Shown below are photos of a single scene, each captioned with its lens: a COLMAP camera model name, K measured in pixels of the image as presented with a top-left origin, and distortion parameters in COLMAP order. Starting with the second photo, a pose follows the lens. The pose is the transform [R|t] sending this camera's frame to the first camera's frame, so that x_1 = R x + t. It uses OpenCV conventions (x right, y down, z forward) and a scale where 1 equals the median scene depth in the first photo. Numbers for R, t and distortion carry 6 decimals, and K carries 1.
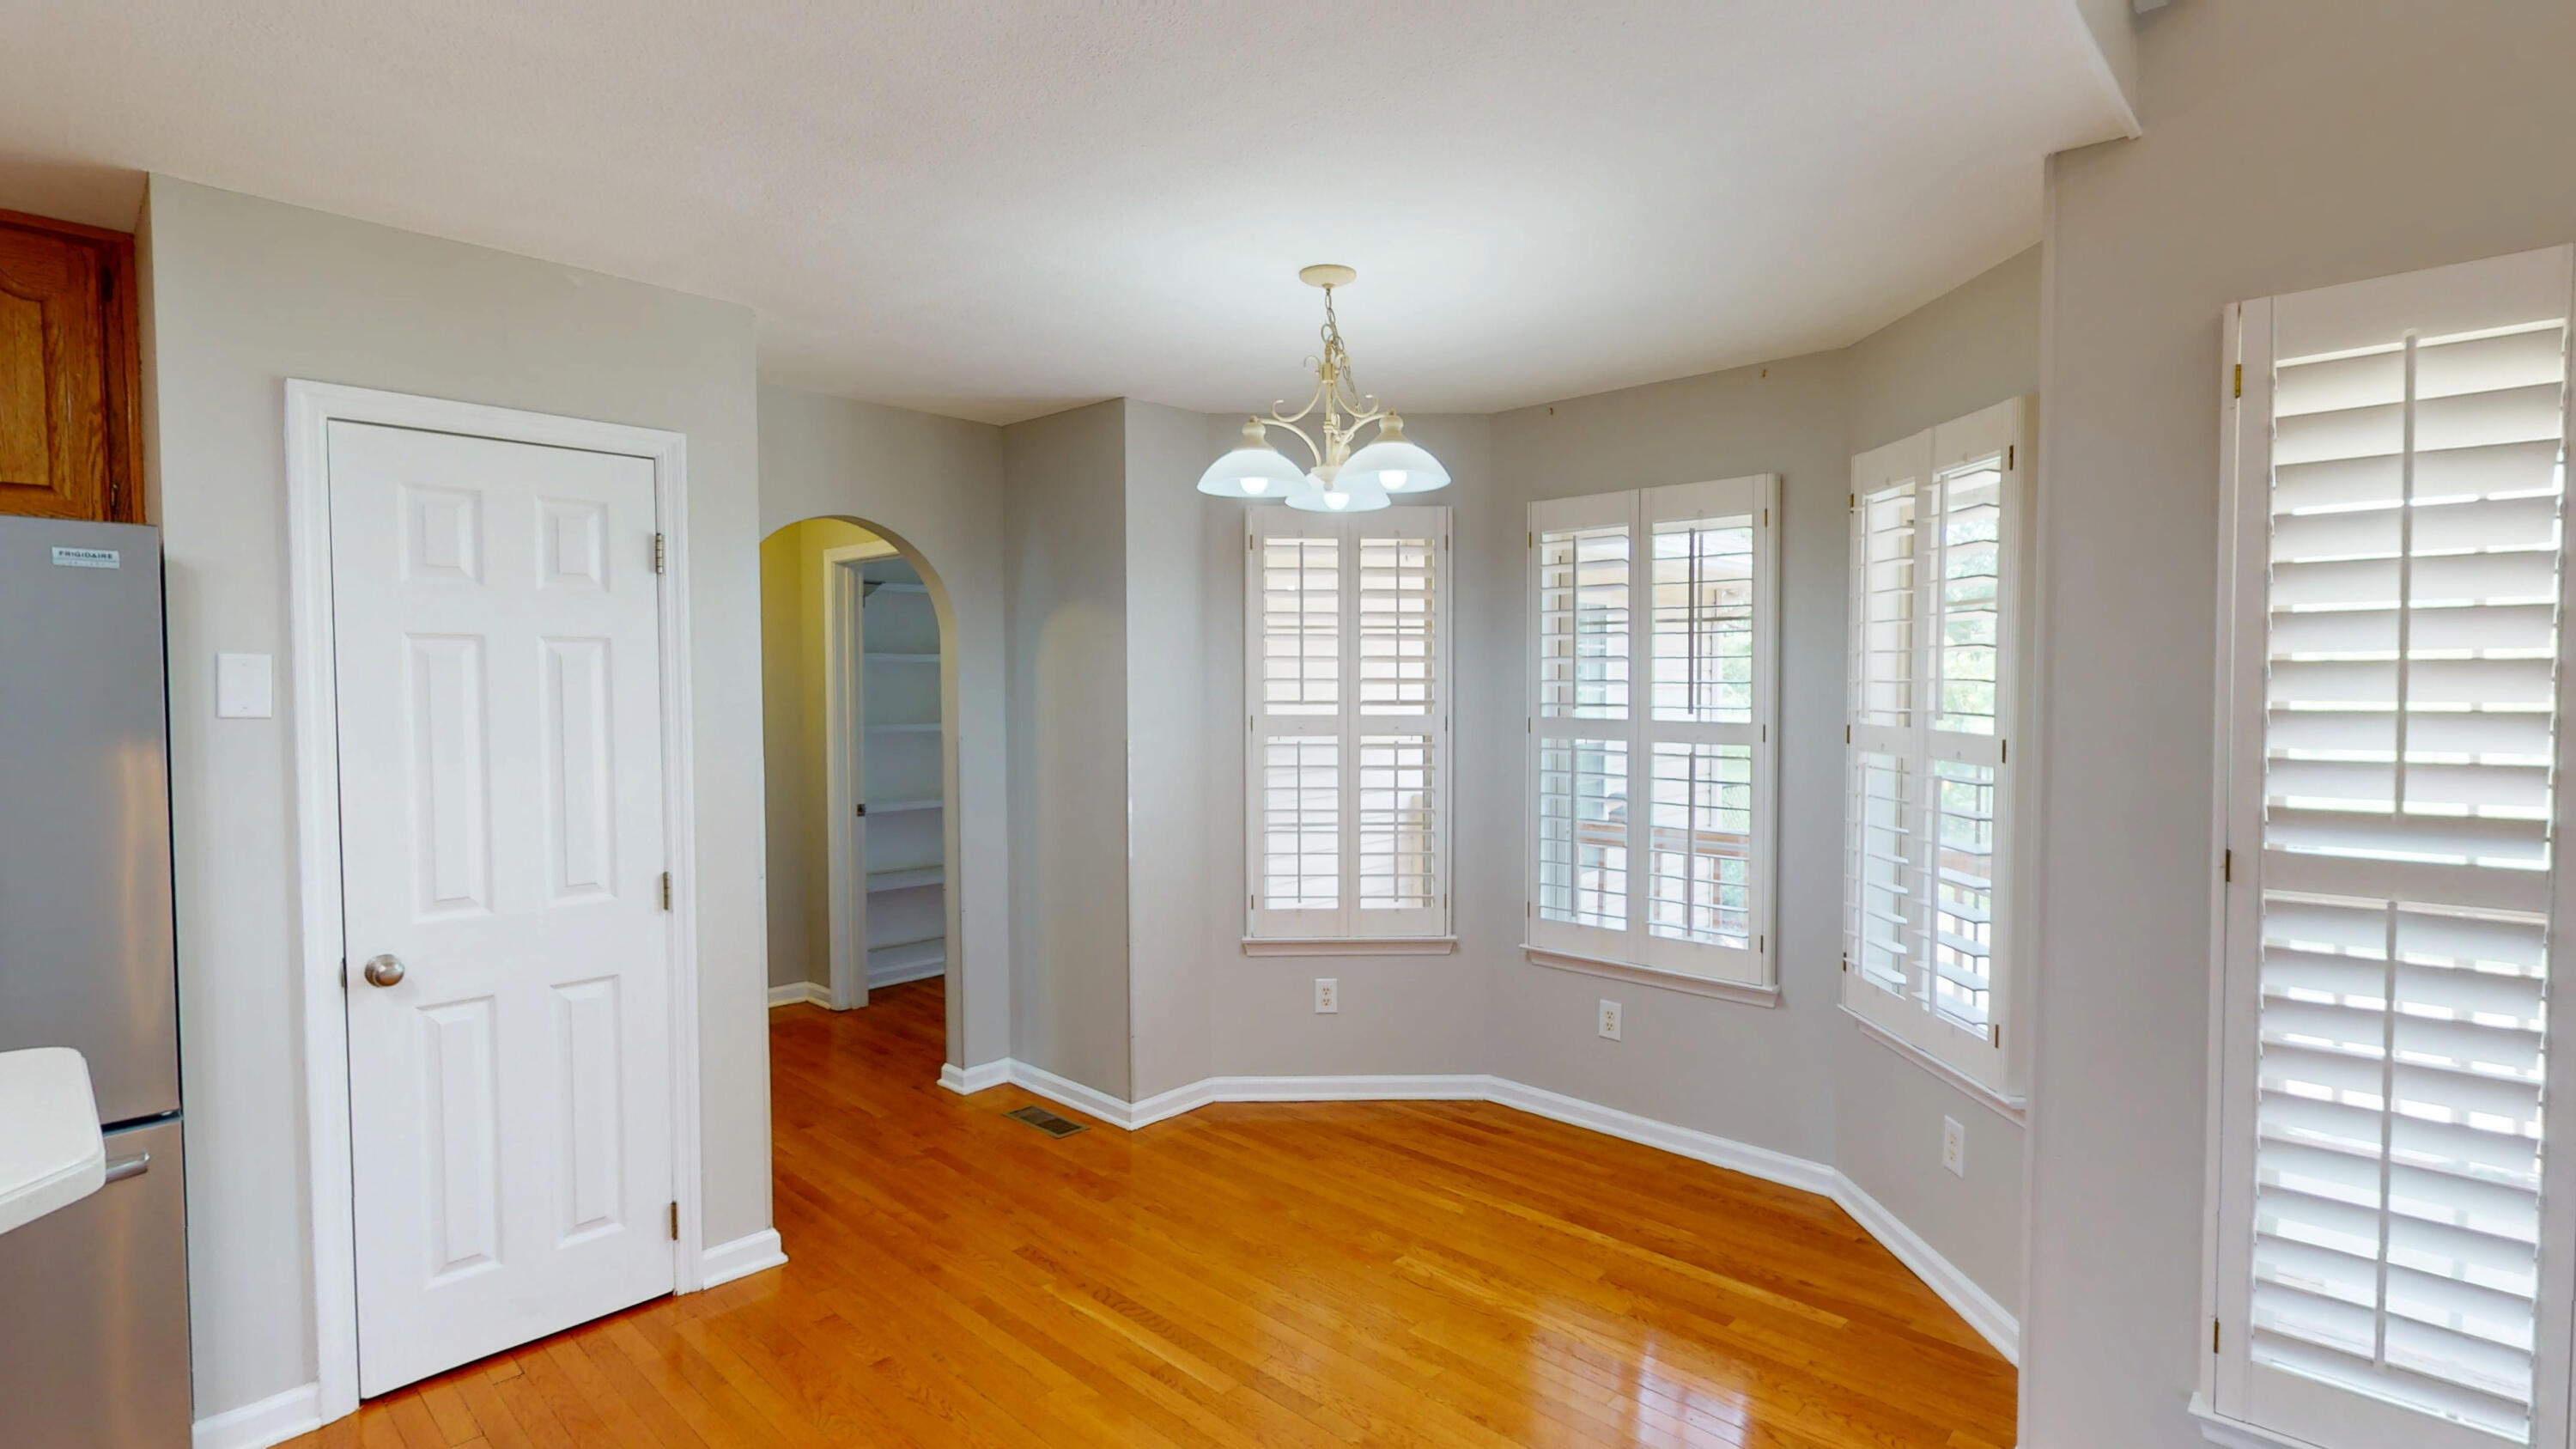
lens RADIAL K [[1204.0, 0, 1288.0], [0, 1204.0, 724.5], [0, 0, 1]] dist [0.001093, 0.000062]
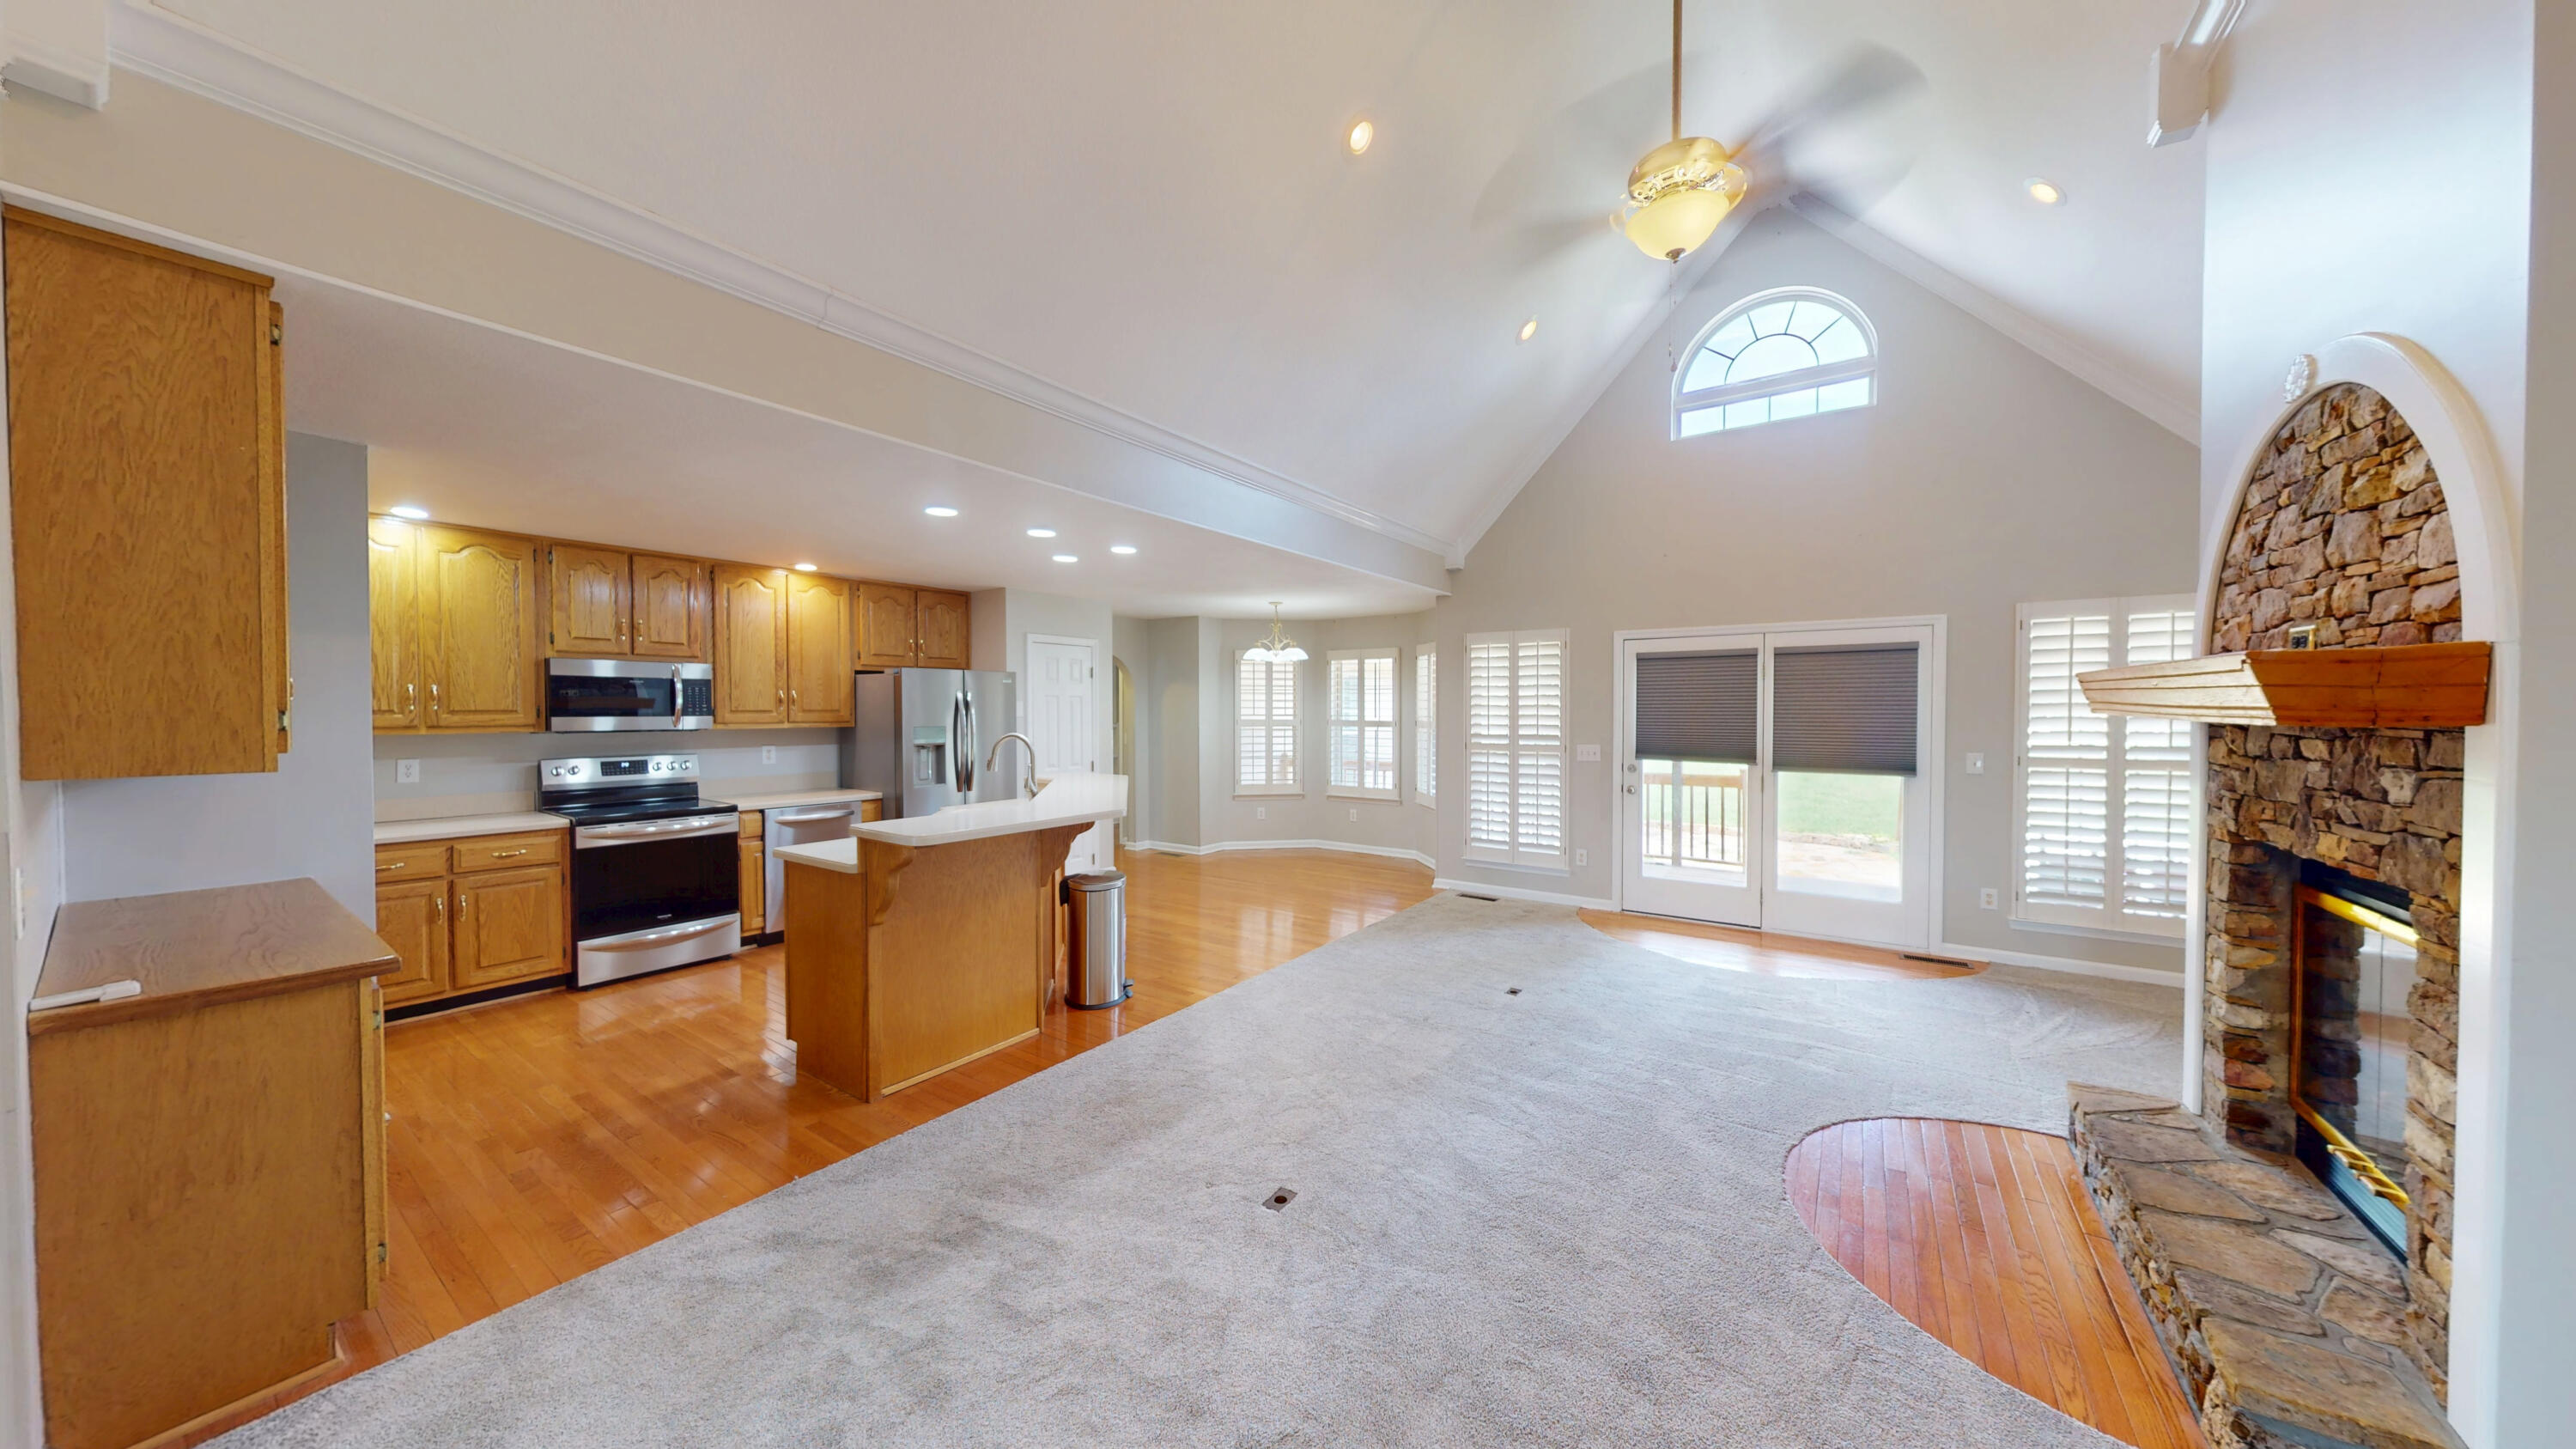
lens RADIAL K [[813.7, 0, 1287.9], [0, 813.7, 727.0], [0, 0, 1]] dist [-0.001270, 0.000048]
pose [[0.988378, -0.002877, 0.151990, -0.289529], [0.004890, 0.999905, -0.012871, 0.051344], [-0.151939, 0.013464, 0.988298, -1.396581]]
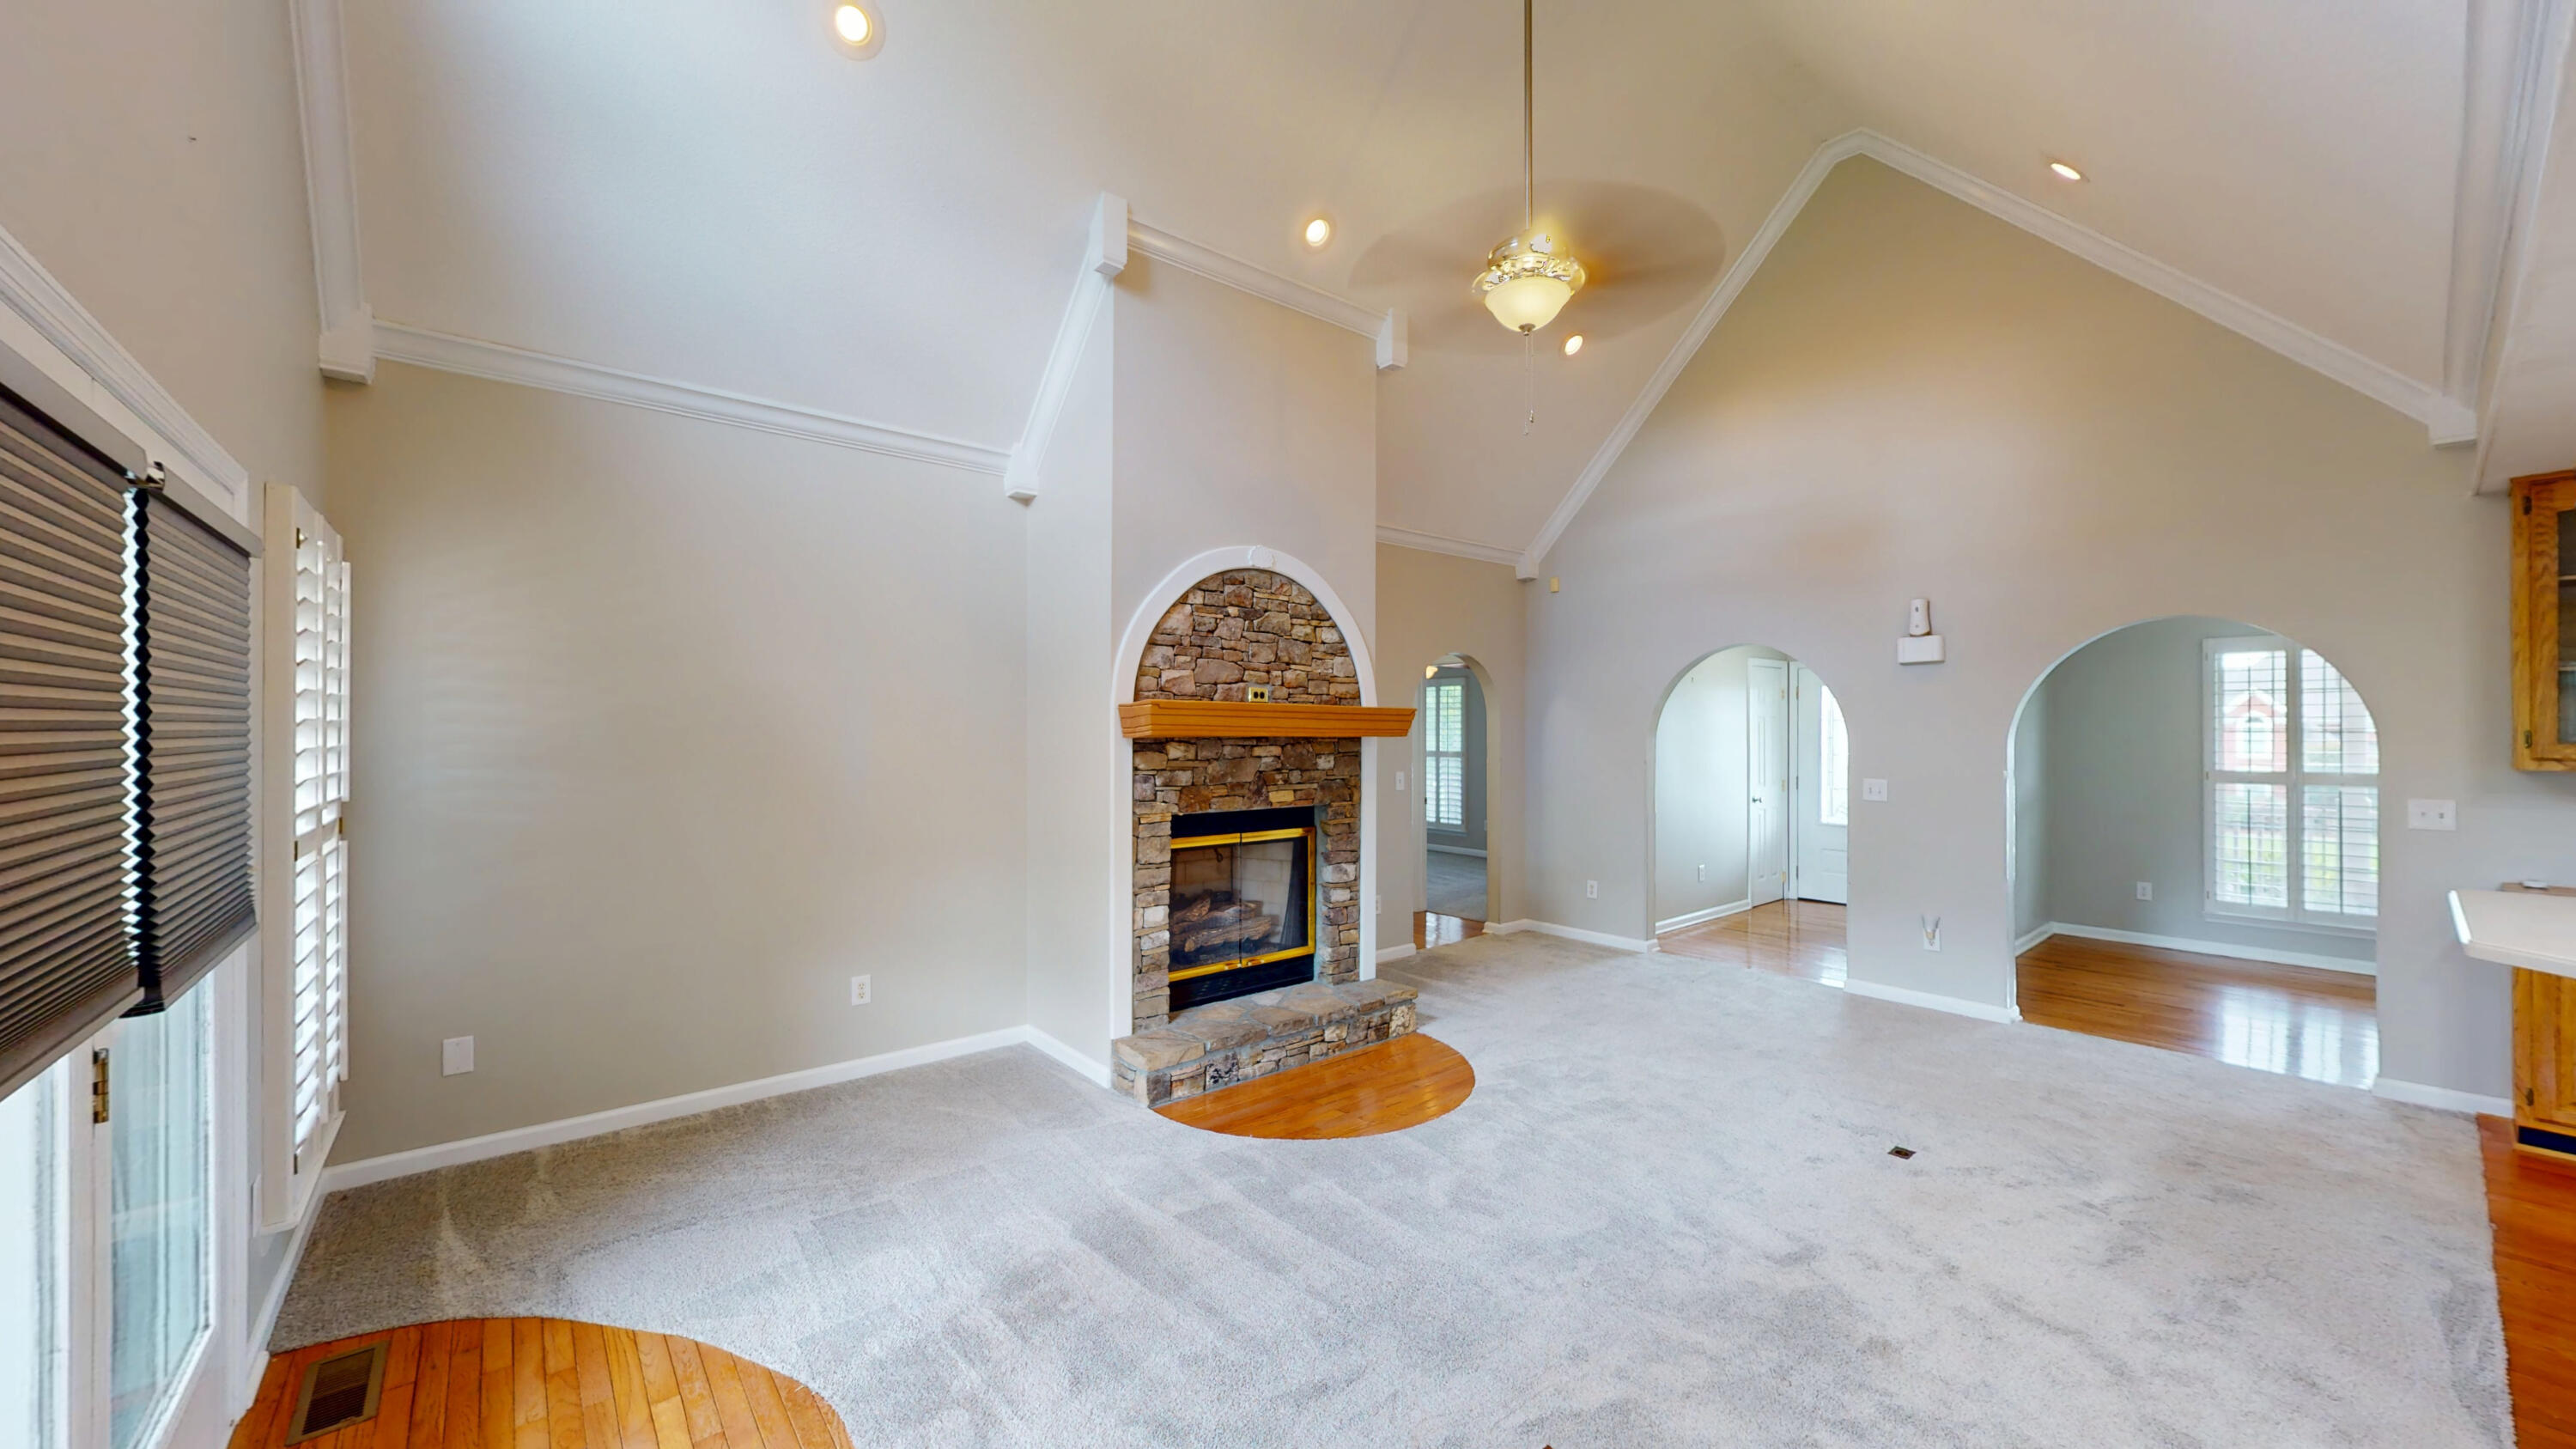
lens RADIAL K [[943.5, 0, 1288.0], [0, 943.5, 724.5], [0, 0, 1]] dist [-0.001907, -0.000026]
pose [[-0.993121, -0.000325, 0.117093, 0.395810], [0.003353, 0.999507, 0.031214, -0.021178], [-0.117045, 0.031392, -0.992630, 0.540596]]
